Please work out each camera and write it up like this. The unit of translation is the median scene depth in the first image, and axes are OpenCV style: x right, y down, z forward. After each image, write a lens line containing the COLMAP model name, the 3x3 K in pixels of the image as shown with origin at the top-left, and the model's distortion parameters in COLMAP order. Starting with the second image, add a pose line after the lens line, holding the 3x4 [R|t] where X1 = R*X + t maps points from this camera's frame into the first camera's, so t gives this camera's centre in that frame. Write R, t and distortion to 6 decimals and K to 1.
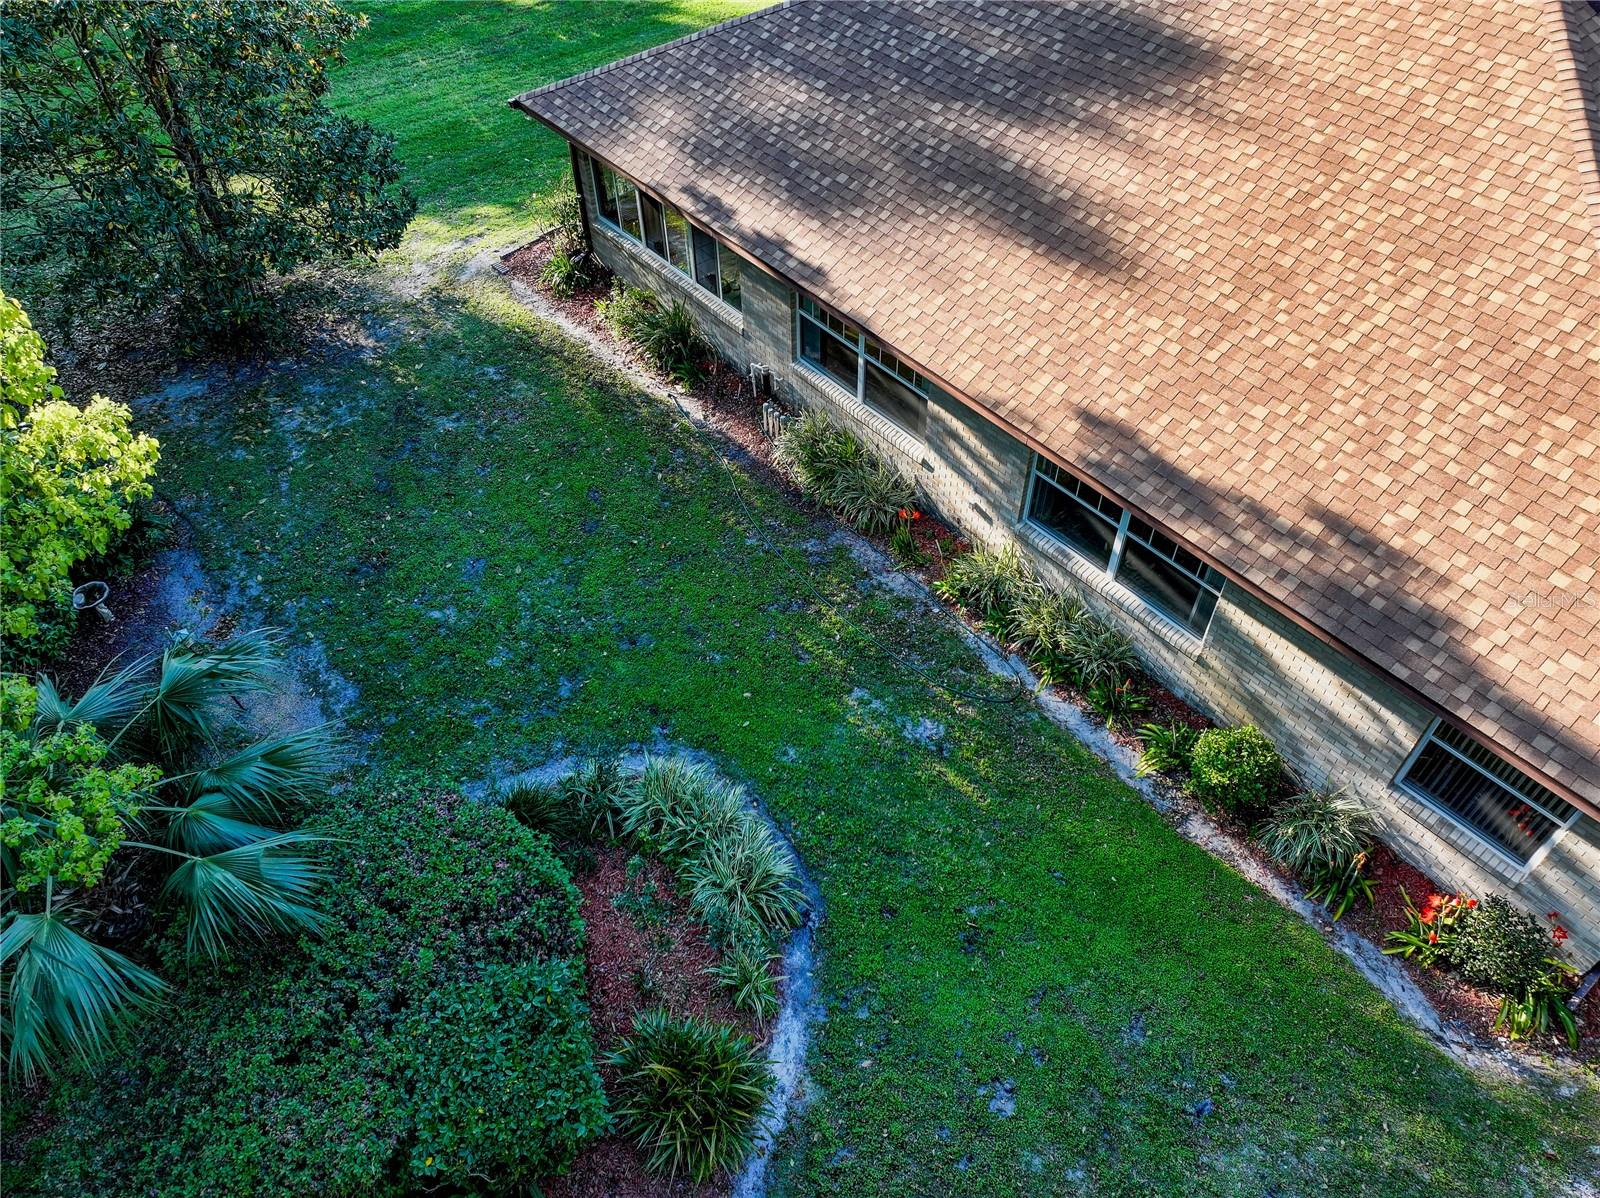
lens RADIAL K [[1134.9, 0, 804.8], [0, 1134.9, 589.7], [0, 0, 1]] dist [0.000214, 0.015374]
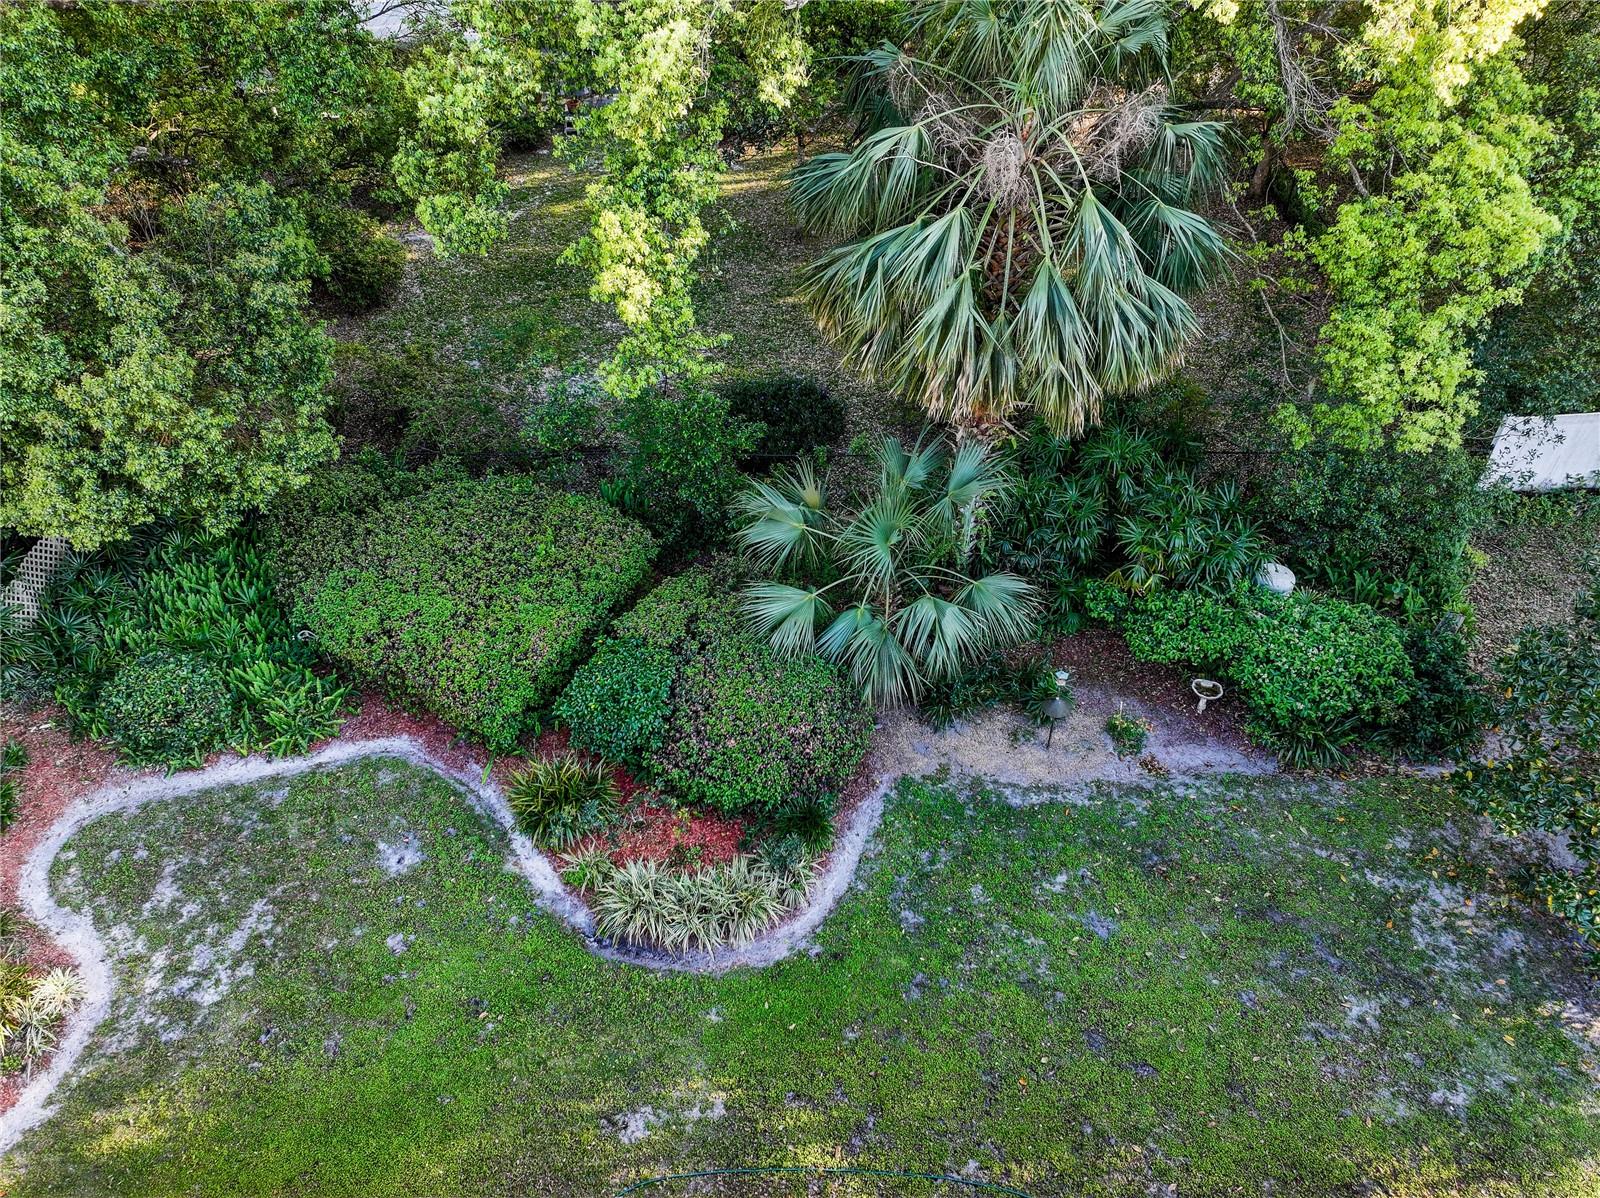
lens RADIAL K [[1134.9, 0, 801.2], [0, 1134.9, 592.3], [0, 0, 1]] dist [0.000214, 0.015374]
pose [[-0.650387, 0.514199, -0.559103, 0.328803], [-0.542942, 0.200071, 0.815589, -0.860133], [0.531235, 0.834009, 0.149056, 0.541885]]
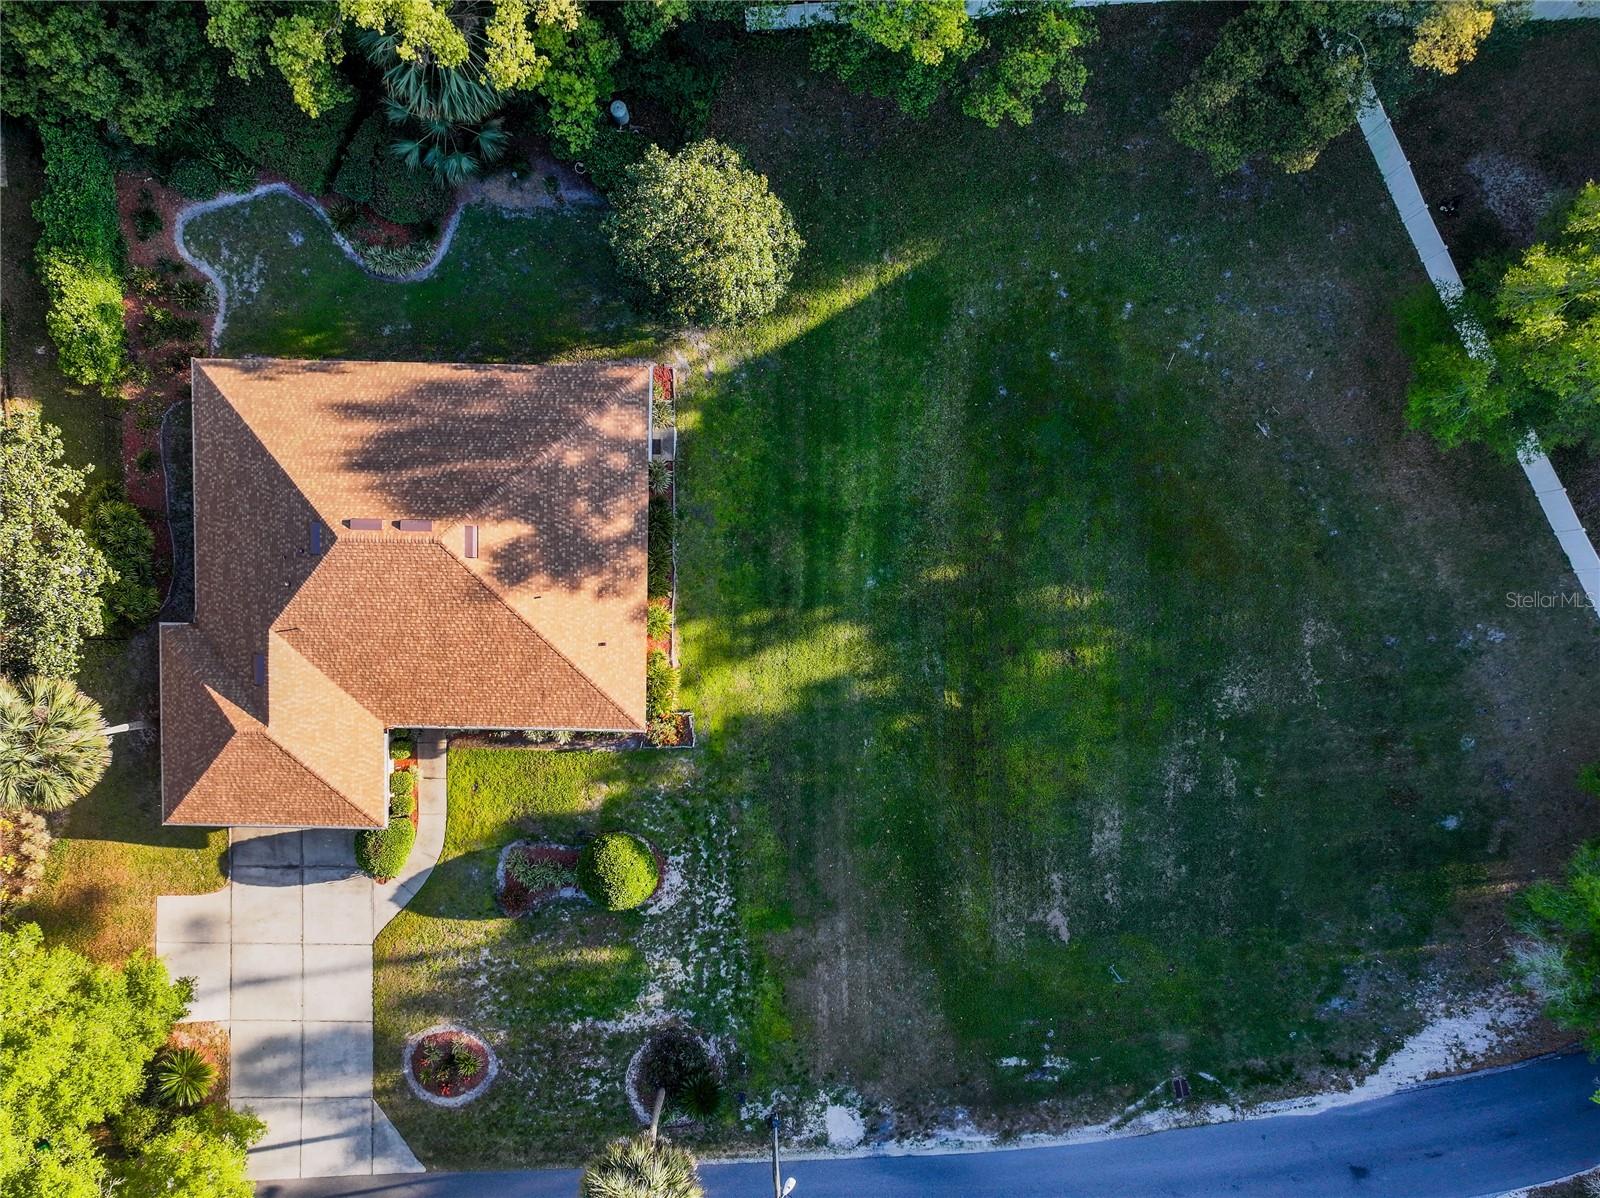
lens RADIAL K [[1134.9, 0, 779.1], [0, 1134.9, 704.6], [0, 0, 1]] dist [0.000214, 0.015374]
pose [[-0.659477, 0.747119, 0.083090, -0.131954], [-0.536235, -0.545011, 0.644526, -3.573903], [0.526823, 0.380494, 0.760054, -0.656714]]
